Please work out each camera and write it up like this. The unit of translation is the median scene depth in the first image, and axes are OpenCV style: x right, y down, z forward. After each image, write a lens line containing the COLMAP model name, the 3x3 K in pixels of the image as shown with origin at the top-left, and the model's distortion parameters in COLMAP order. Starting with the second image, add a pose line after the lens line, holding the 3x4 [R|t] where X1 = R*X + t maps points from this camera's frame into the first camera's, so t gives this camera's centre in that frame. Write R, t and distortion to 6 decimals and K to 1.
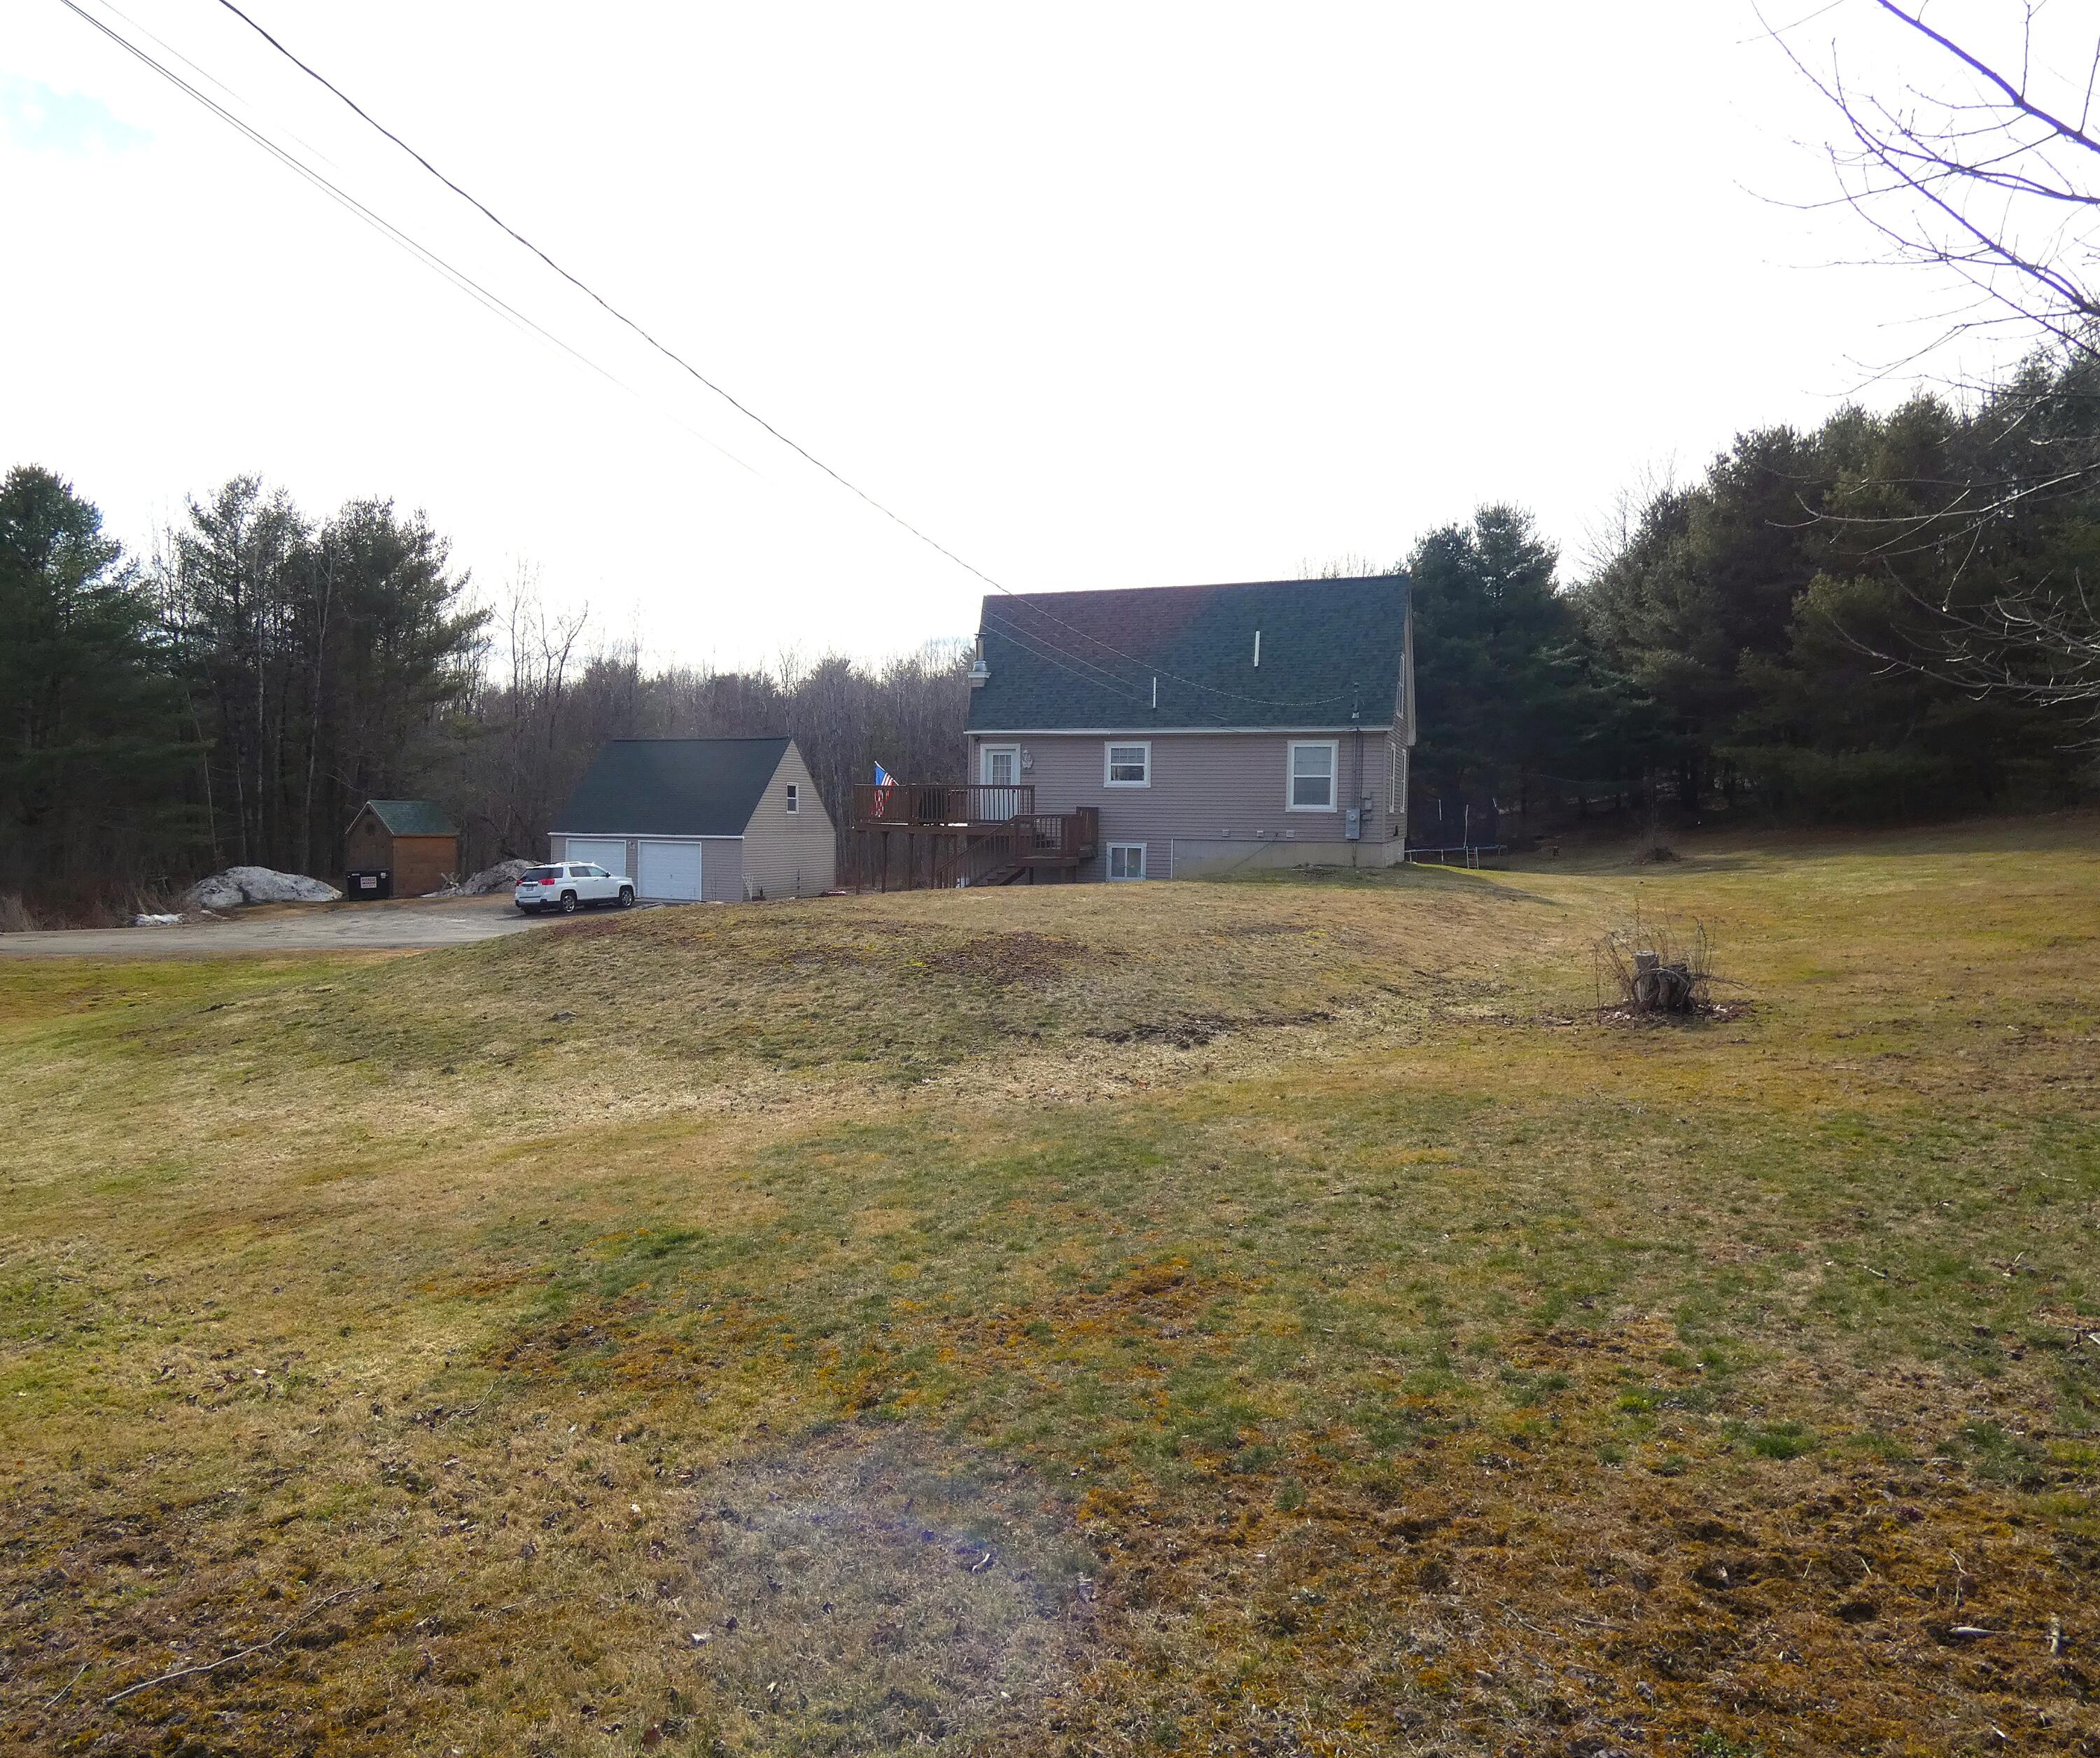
lens RADIAL K [[1383.2, 0, 921.4], [0, 1383.2, 883.3], [0, 0, 1]] dist [0.040516, -0.054617]
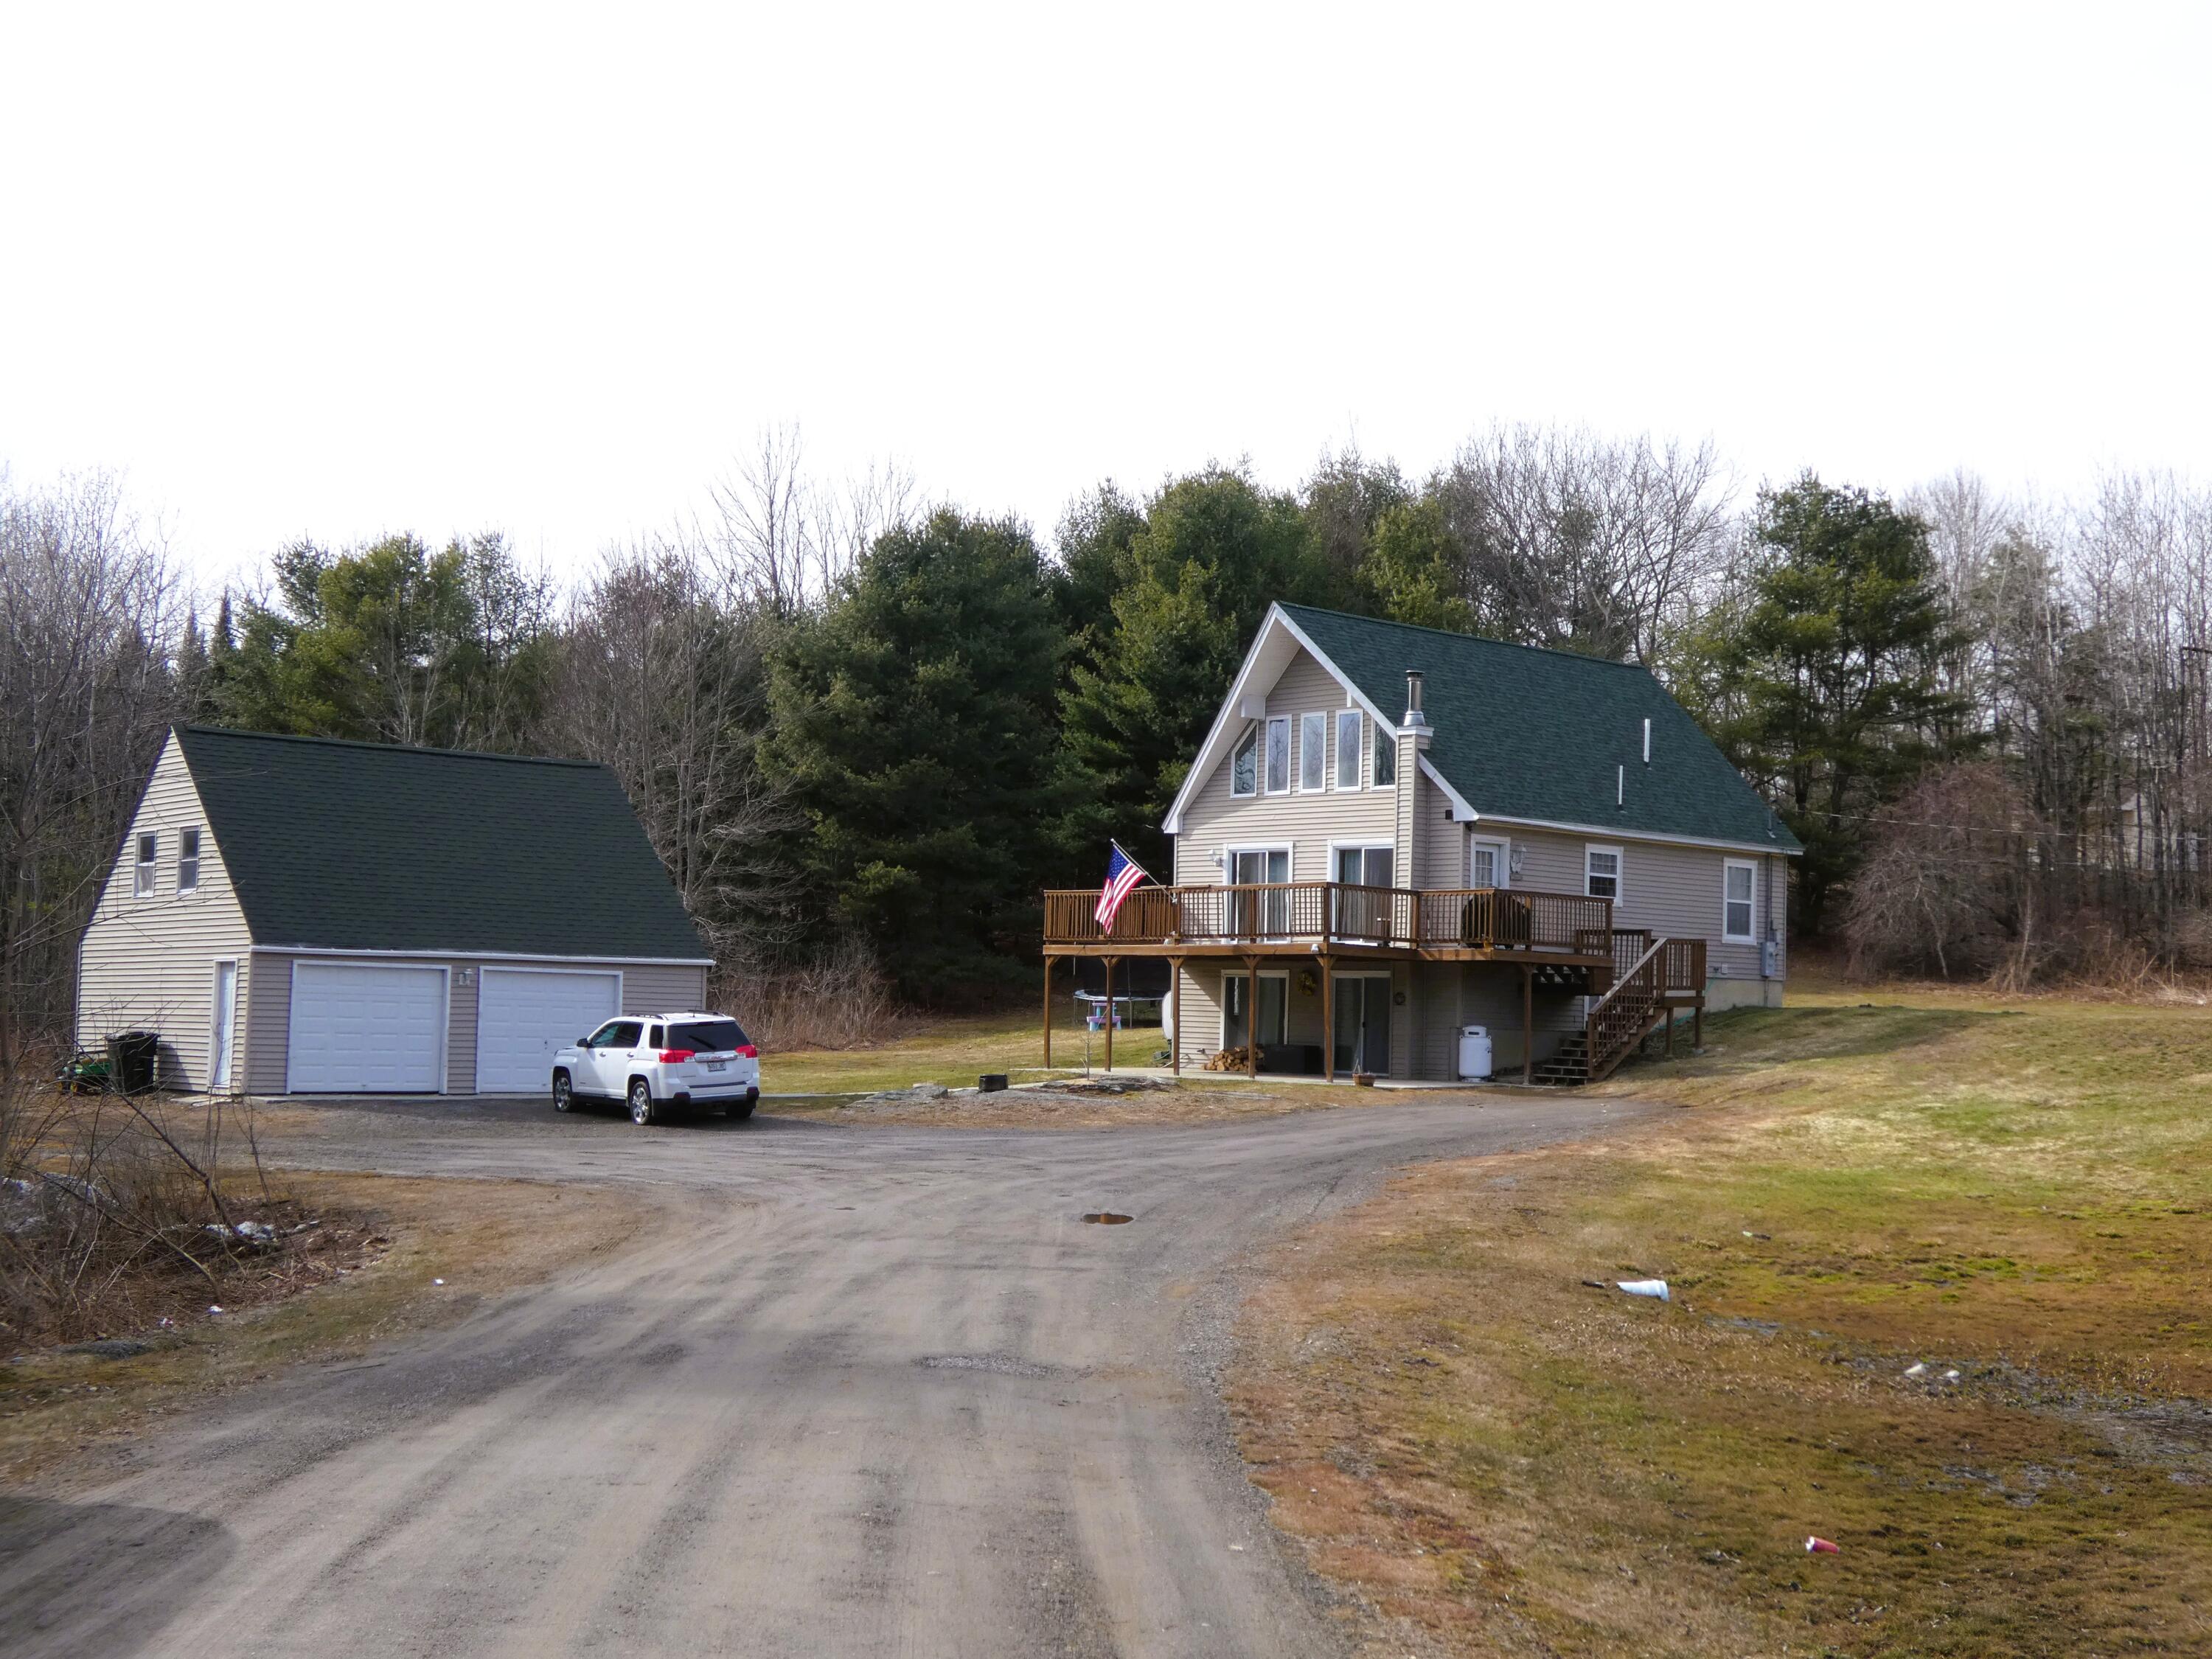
lens RADIAL K [[2776.5, 0, 1106.0], [0, 2776.5, 829.5], [0, 0, 1]] dist [0.003282, -0.001302]
pose [[0.424211, 0.062119, 0.903430, -1.313259], [0.029631, 0.996158, -0.082409, 0.006484], [-0.905078, 0.061728, 0.420741, 0.590896]]
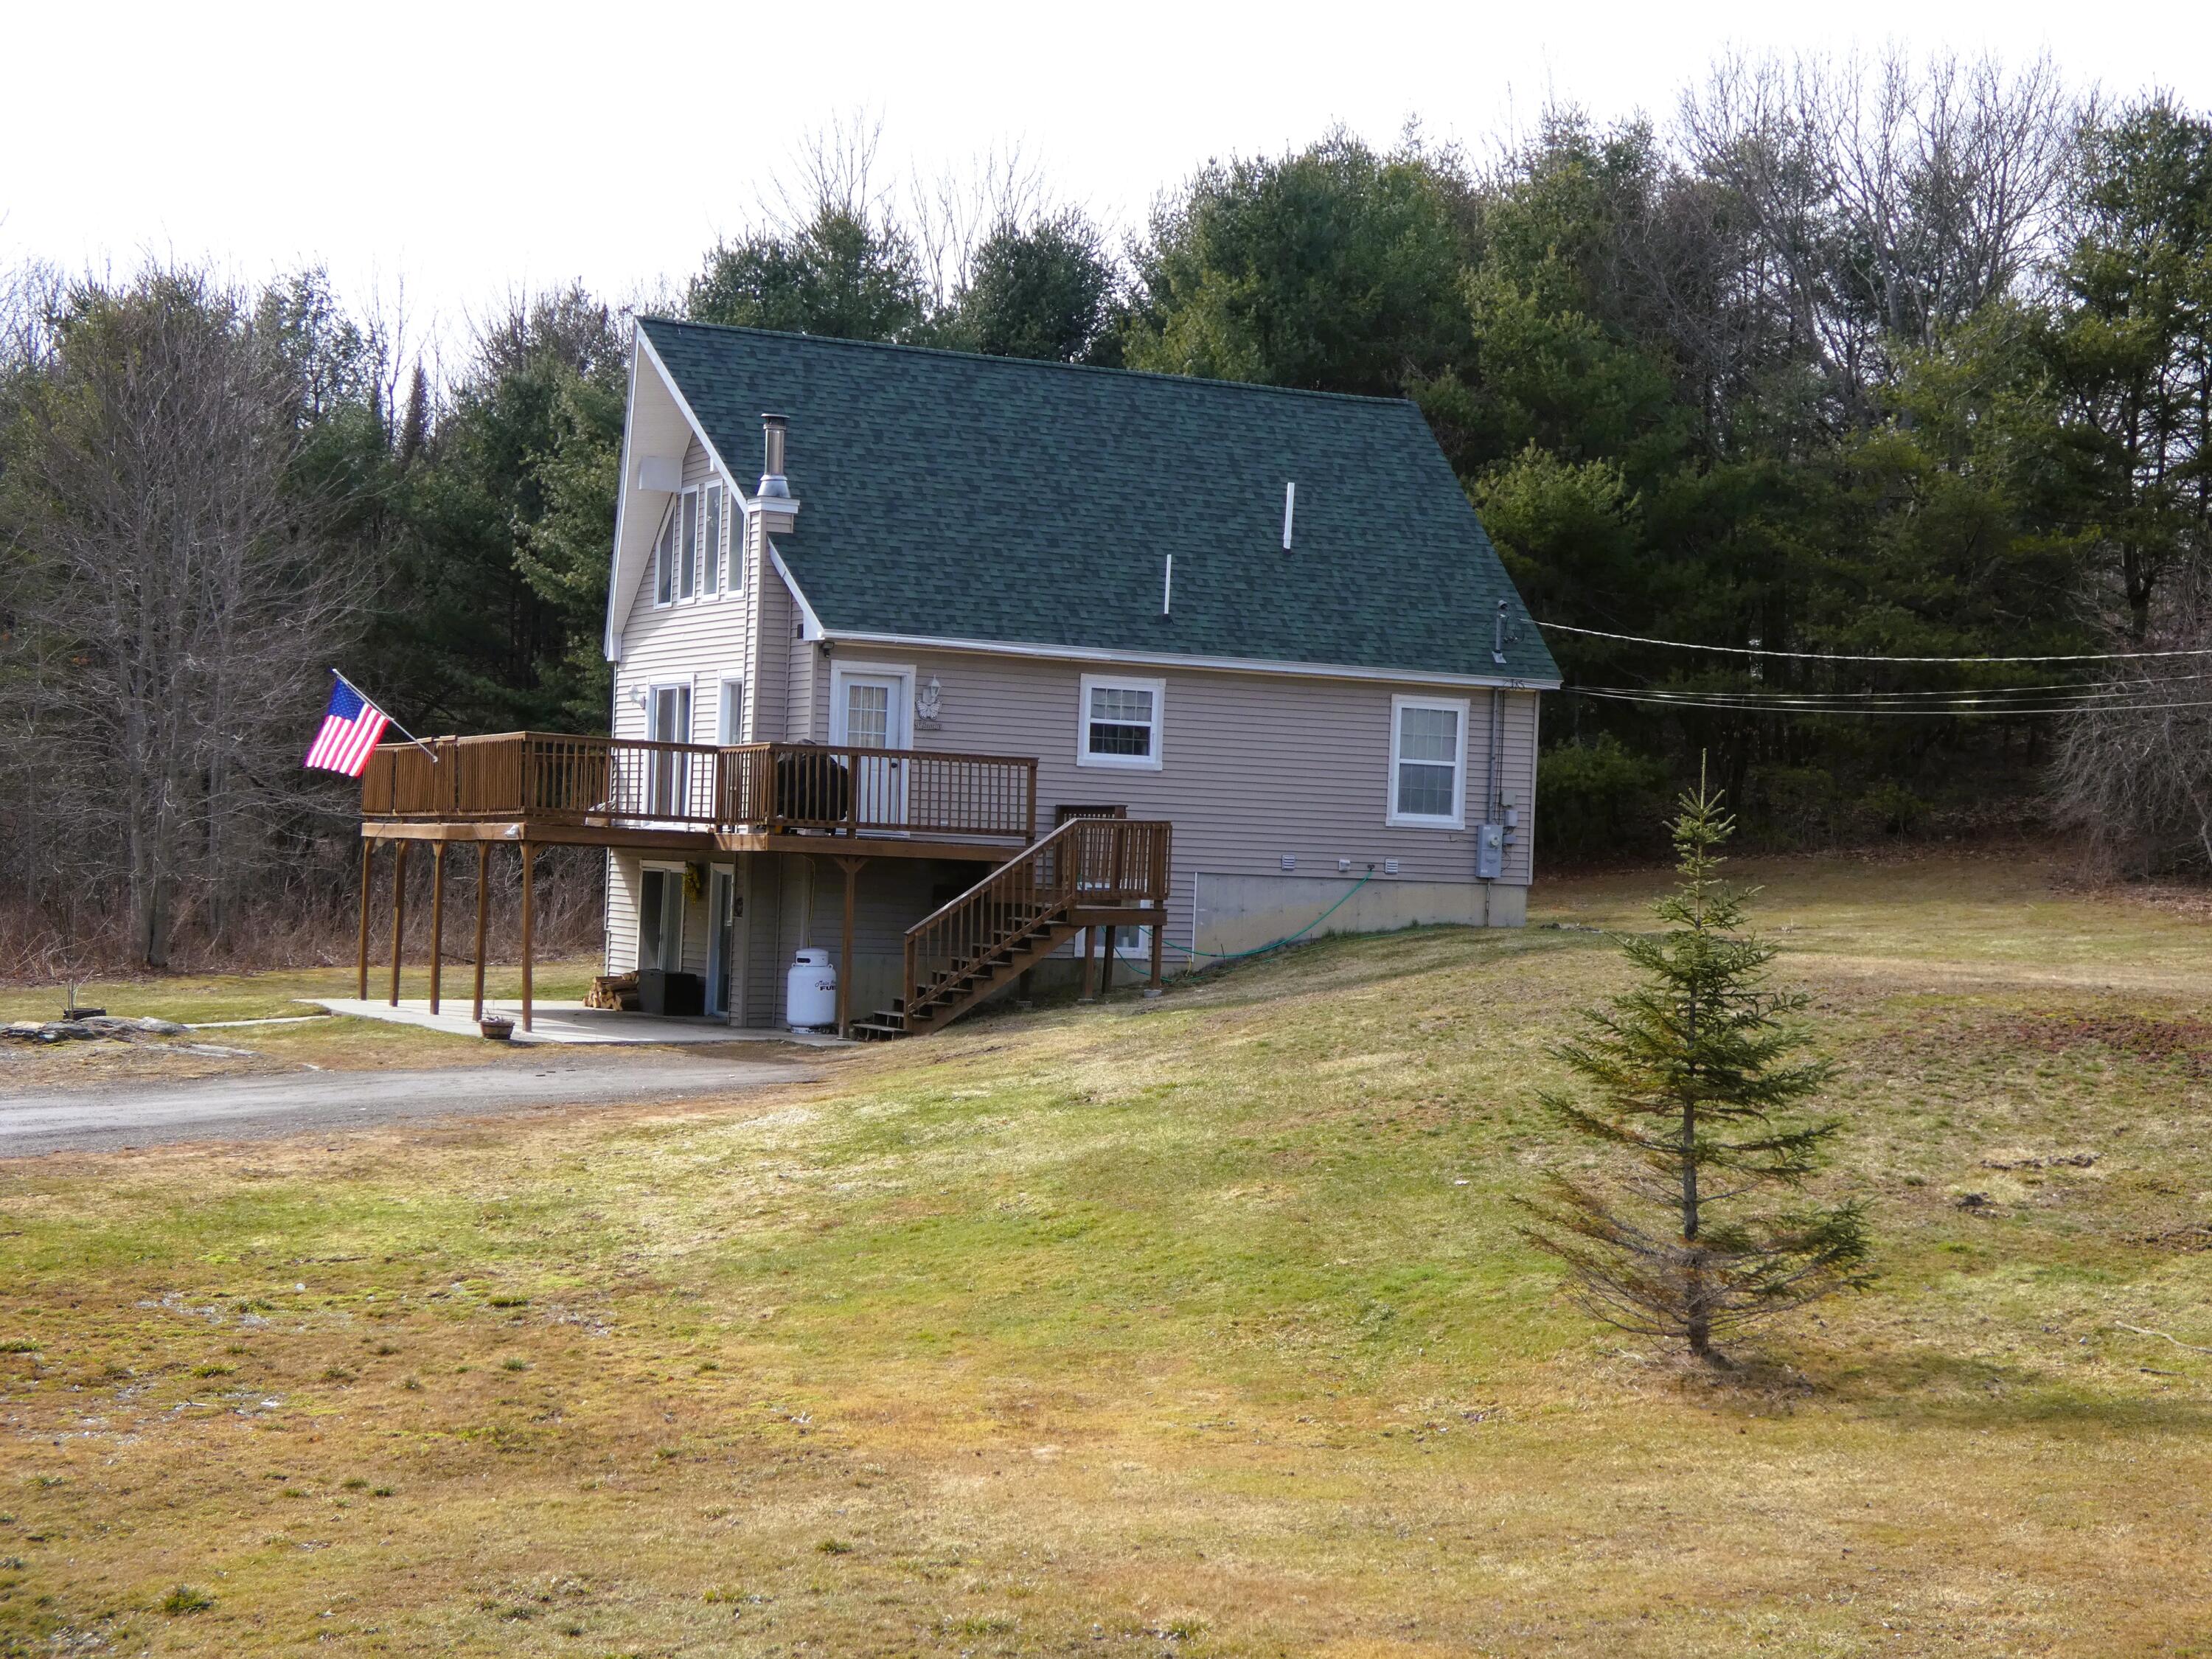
lens RADIAL K [[3541.6, 0, 1106.0], [0, 3541.6, 829.5], [0, 0, 1]] dist [0.127663, -0.160700]
pose [[0.665800, 0.023090, 0.745773, -0.788237], [0.010140, 0.999149, -0.039987, 0.003846], [-0.746062, 0.034186, 0.664999, 0.152516]]
